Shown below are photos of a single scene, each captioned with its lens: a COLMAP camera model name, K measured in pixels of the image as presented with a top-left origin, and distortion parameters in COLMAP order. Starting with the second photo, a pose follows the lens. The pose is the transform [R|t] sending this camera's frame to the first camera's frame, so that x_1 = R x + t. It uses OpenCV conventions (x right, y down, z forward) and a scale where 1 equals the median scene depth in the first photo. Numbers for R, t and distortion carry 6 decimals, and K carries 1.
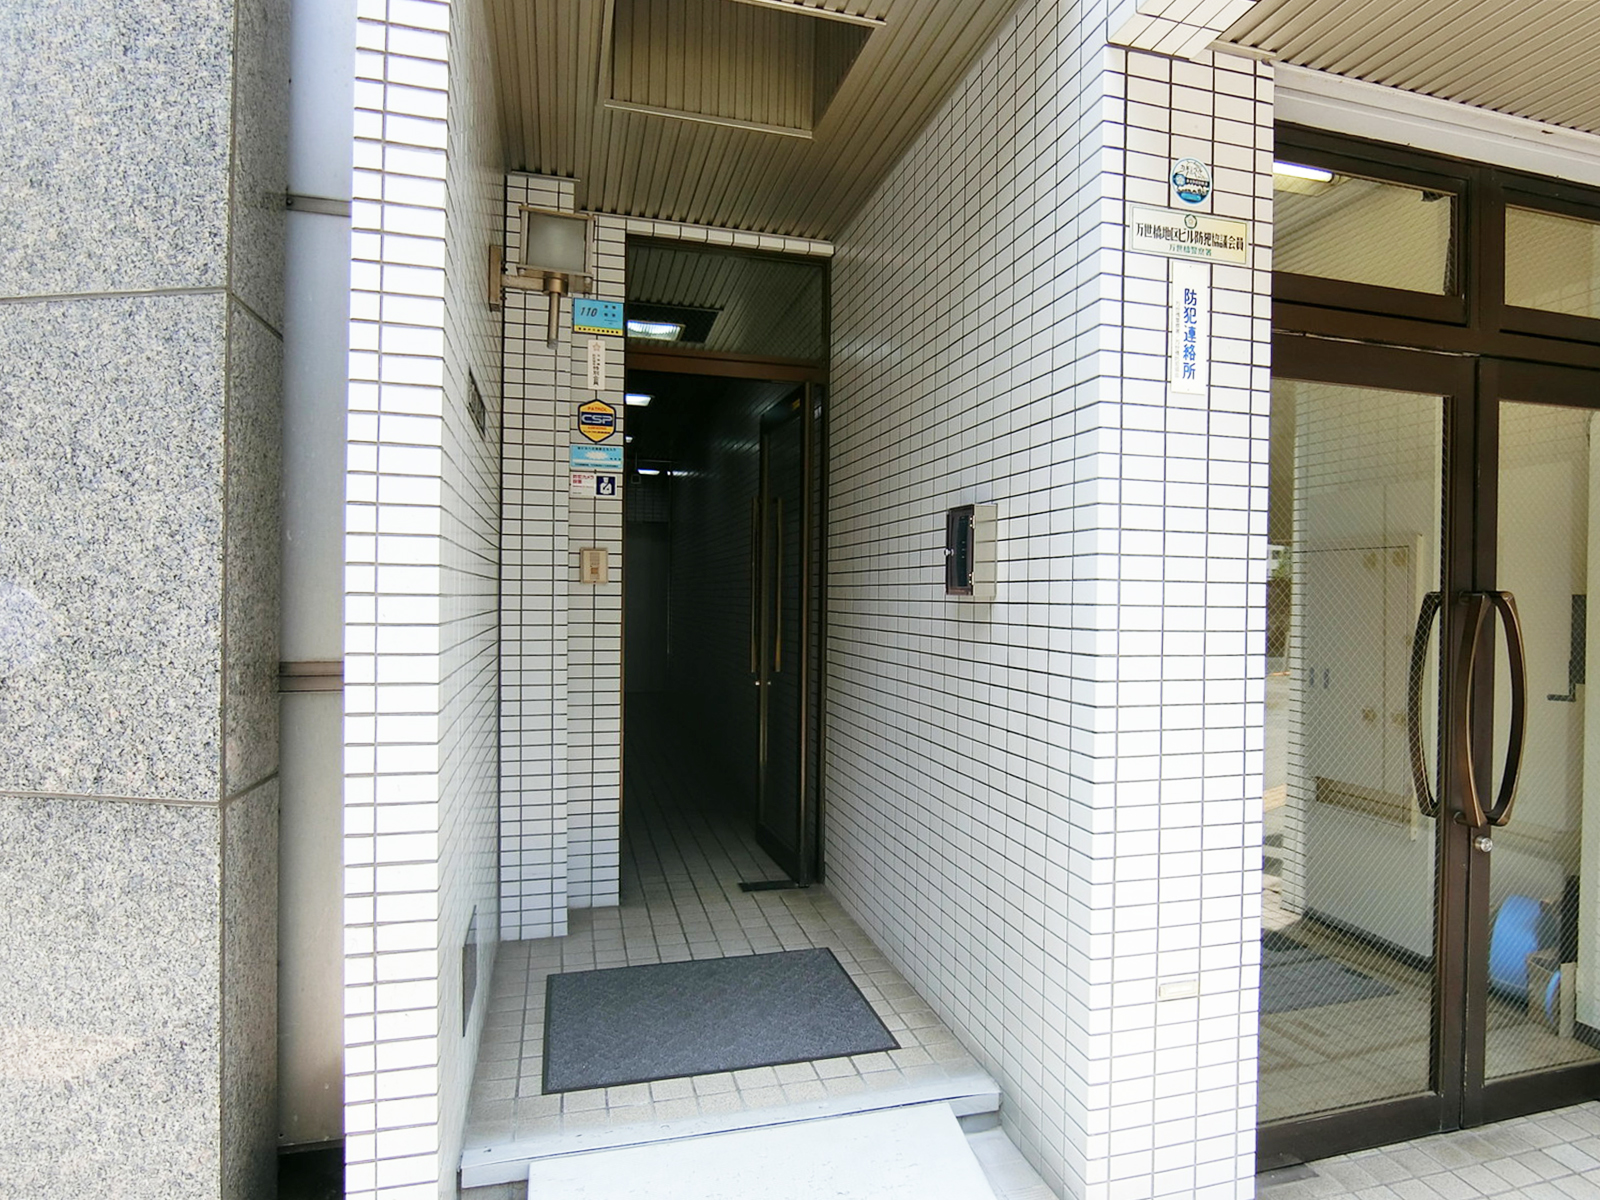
lens RADIAL K [[890.2, 0, 800.0], [0, 890.2, 600.0], [0, 0, 1]] dist [-0.007050, -0.002877]
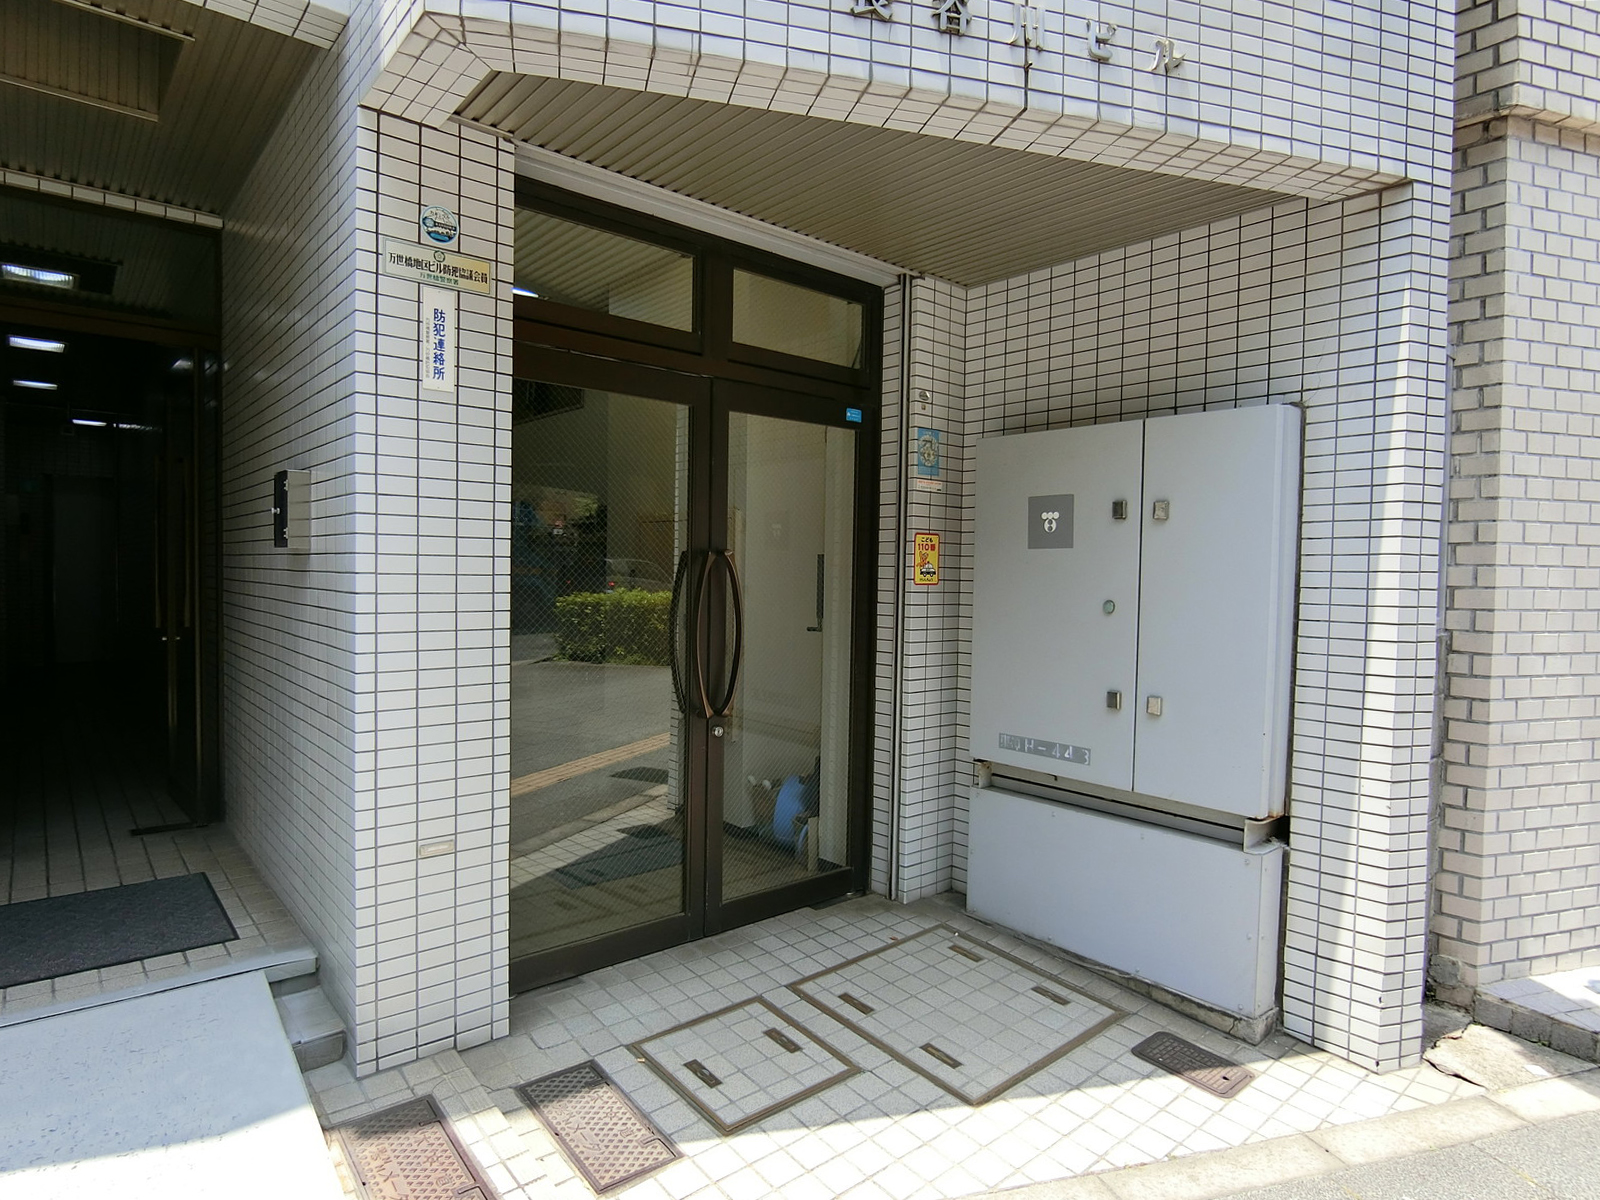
lens RADIAL K [[908.8, 0, 794.4], [0, 908.8, 602.6], [0, 0, 1]] dist [-0.006020, -0.002998]
pose [[0.924672, -0.010940, 0.380608, 0.366111], [-0.001485, 0.999476, 0.032336, 0.029075], [-0.380762, -0.030465, 0.924171, -0.382556]]
